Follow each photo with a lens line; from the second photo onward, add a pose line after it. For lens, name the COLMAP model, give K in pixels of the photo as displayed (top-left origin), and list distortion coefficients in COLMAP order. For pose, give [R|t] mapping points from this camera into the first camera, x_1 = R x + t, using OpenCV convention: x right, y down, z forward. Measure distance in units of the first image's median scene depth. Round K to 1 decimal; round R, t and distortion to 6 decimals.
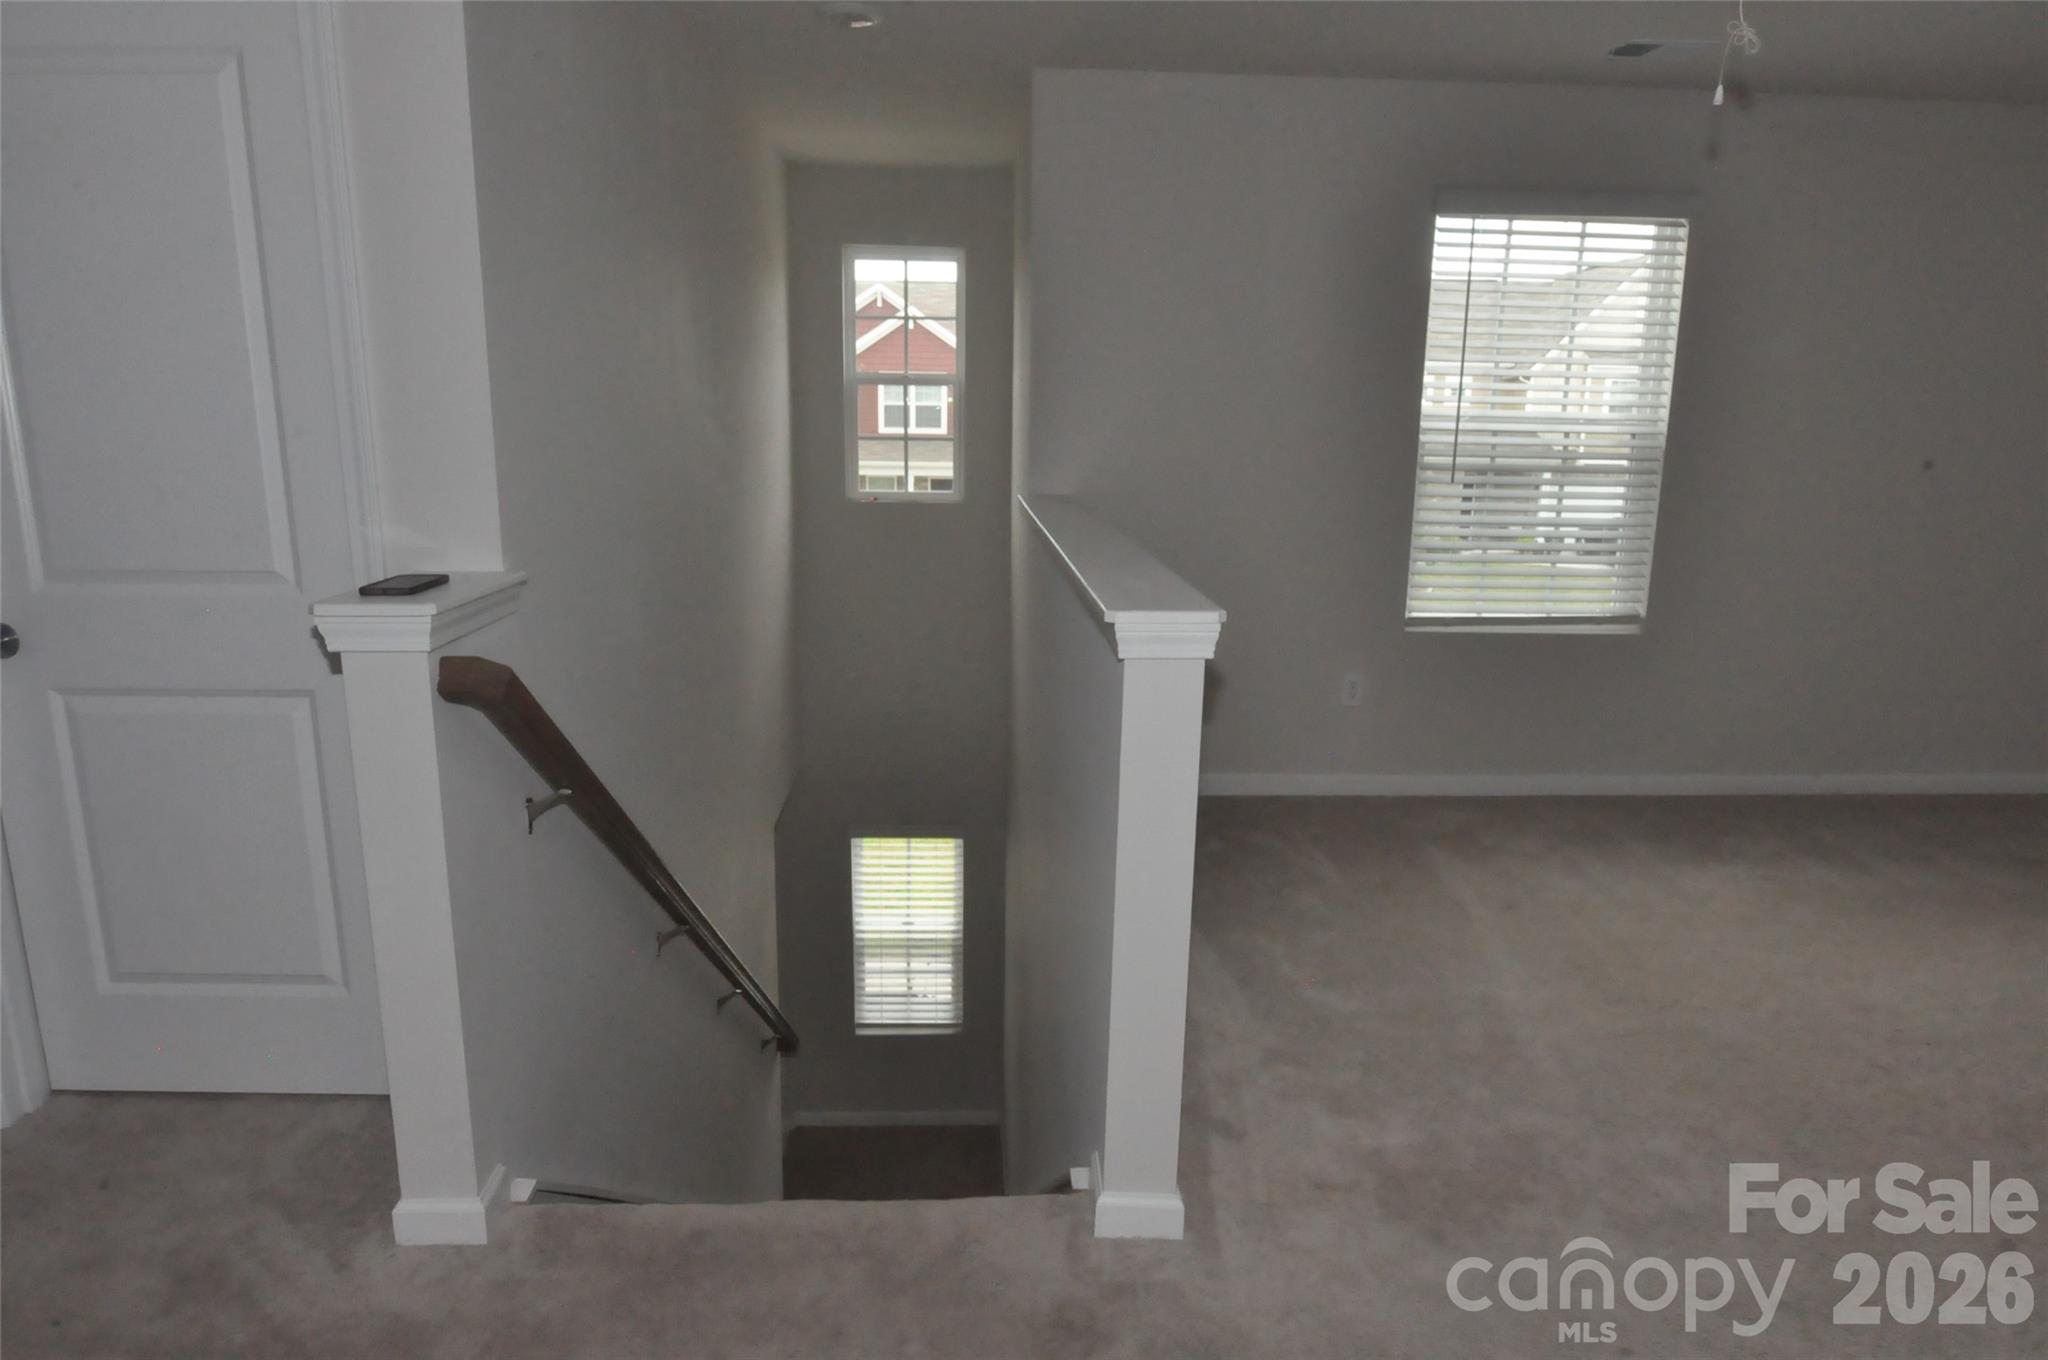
lens RADIAL K [[1234.6, 0, 1021.6], [0, 1234.6, 679.3], [0, 0, 1]] dist [-0.001877, -0.024198]
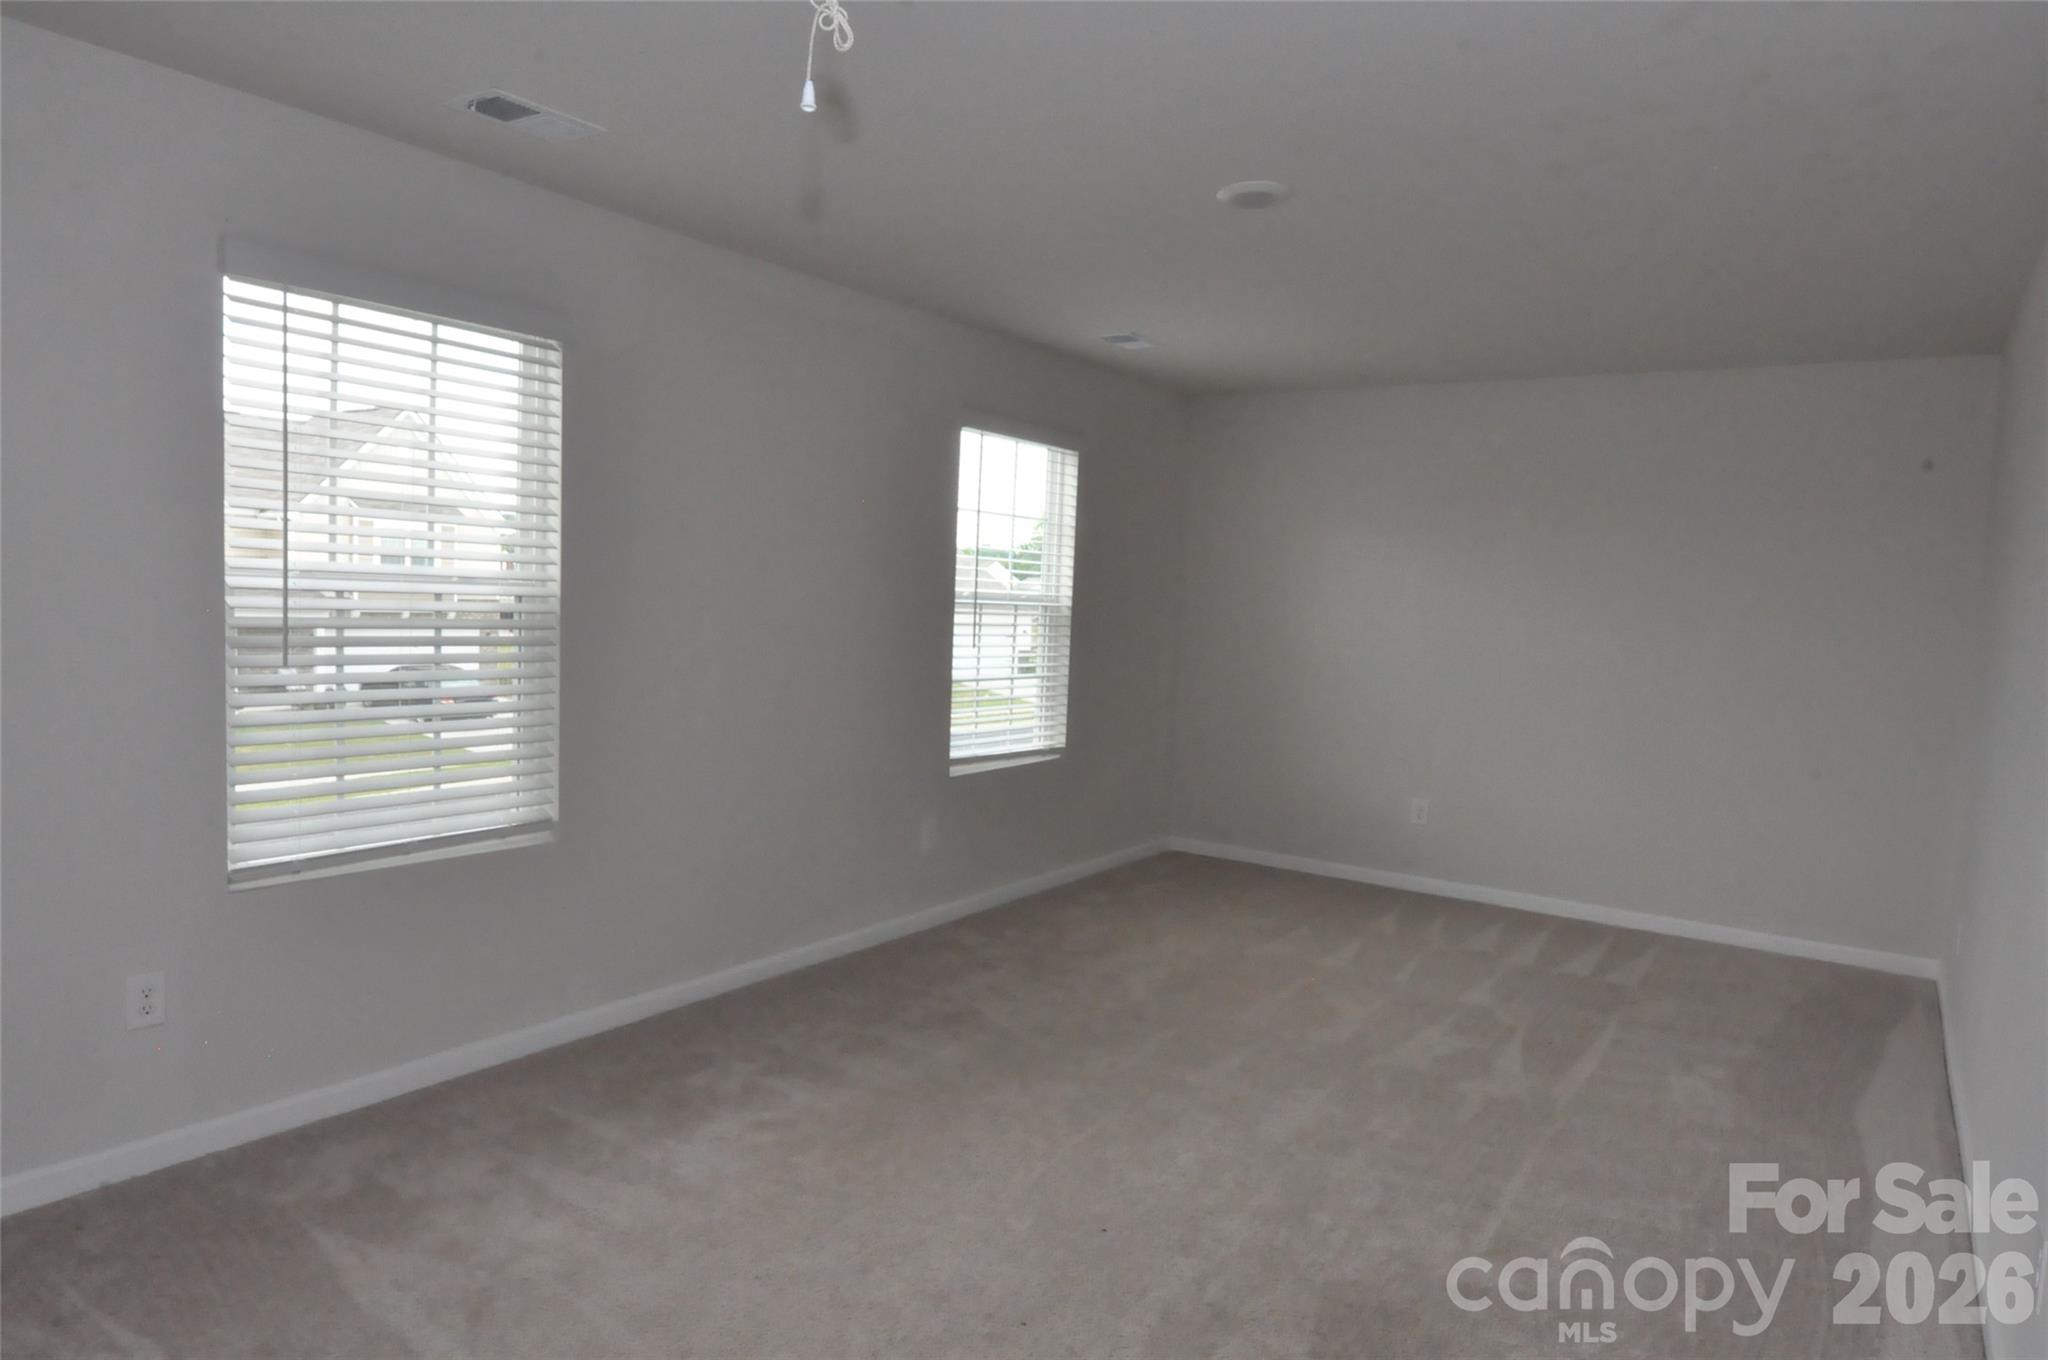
lens RADIAL K [[1234.6, 0, 1021.6], [0, 1234.6, 679.3], [0, 0, 1]] dist [-0.001877, -0.024198]
pose [[0.604121, -0.044603, 0.795643, 0.055029], [0.136679, 0.989437, -0.048312, -0.063312], [-0.785084, 0.137934, 0.603836, 0.272388]]
